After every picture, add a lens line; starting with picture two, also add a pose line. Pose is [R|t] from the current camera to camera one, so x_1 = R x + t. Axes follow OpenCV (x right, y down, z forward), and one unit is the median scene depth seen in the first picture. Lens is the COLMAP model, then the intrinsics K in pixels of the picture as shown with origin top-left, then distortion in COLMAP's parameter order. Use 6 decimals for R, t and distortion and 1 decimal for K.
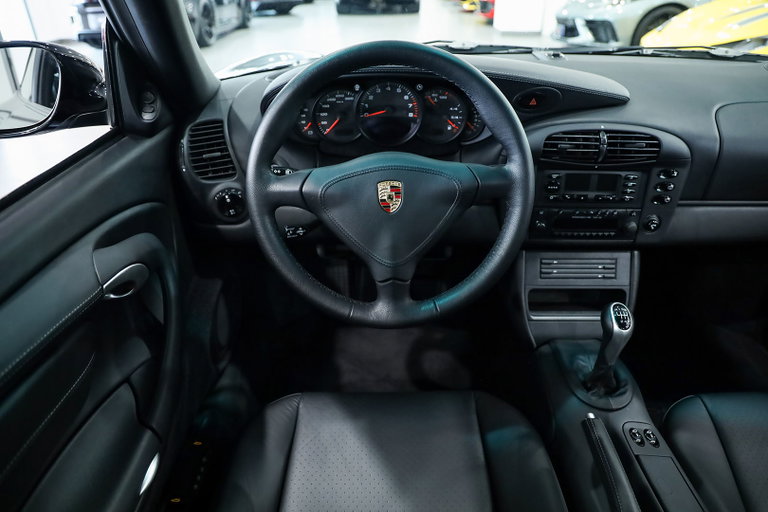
lens RADIAL K [[527.9, 0, 384.4], [0, 527.9, 256.6], [0, 0, 1]] dist [-0.039507, 0.024757]
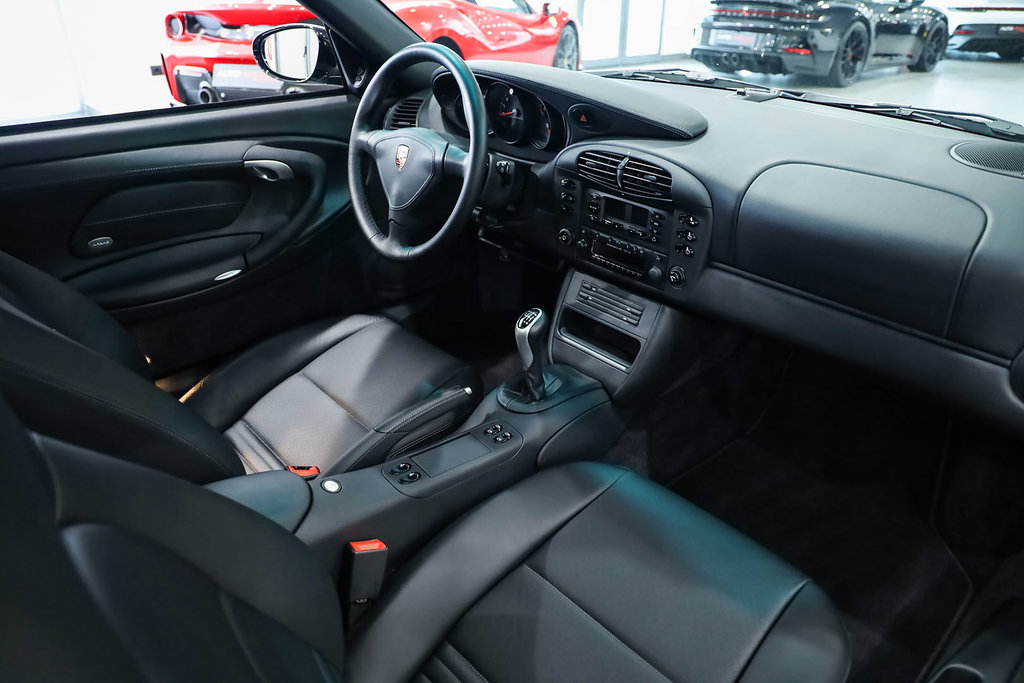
lens RADIAL K [[703.9, 0, 509.5], [0, 703.9, 344.4], [0, 0, 1]] dist [-0.039507, 0.024757]
pose [[0.662156, 0.357380, -0.658657, 1.174395], [-0.369280, 0.920436, 0.128178, -0.004901], [0.652060, 0.158355, 0.741446, -0.050134]]
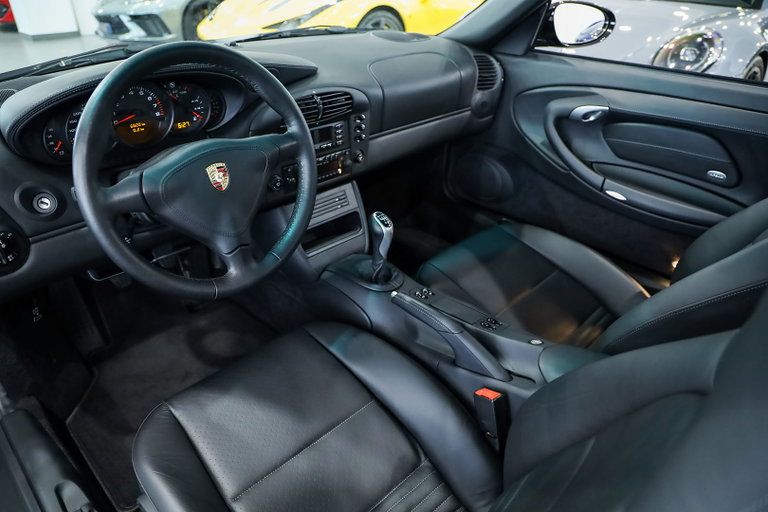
lens RADIAL K [[527.9, 0, 383.0], [0, 527.9, 252.5], [0, 0, 1]] dist [-0.039507, 0.024757]
pose [[0.704781, -0.350423, 0.616836, -0.382806], [0.347530, 0.928553, 0.130429, 0.010863], [-0.618471, 0.122445, 0.776210, -0.067882]]
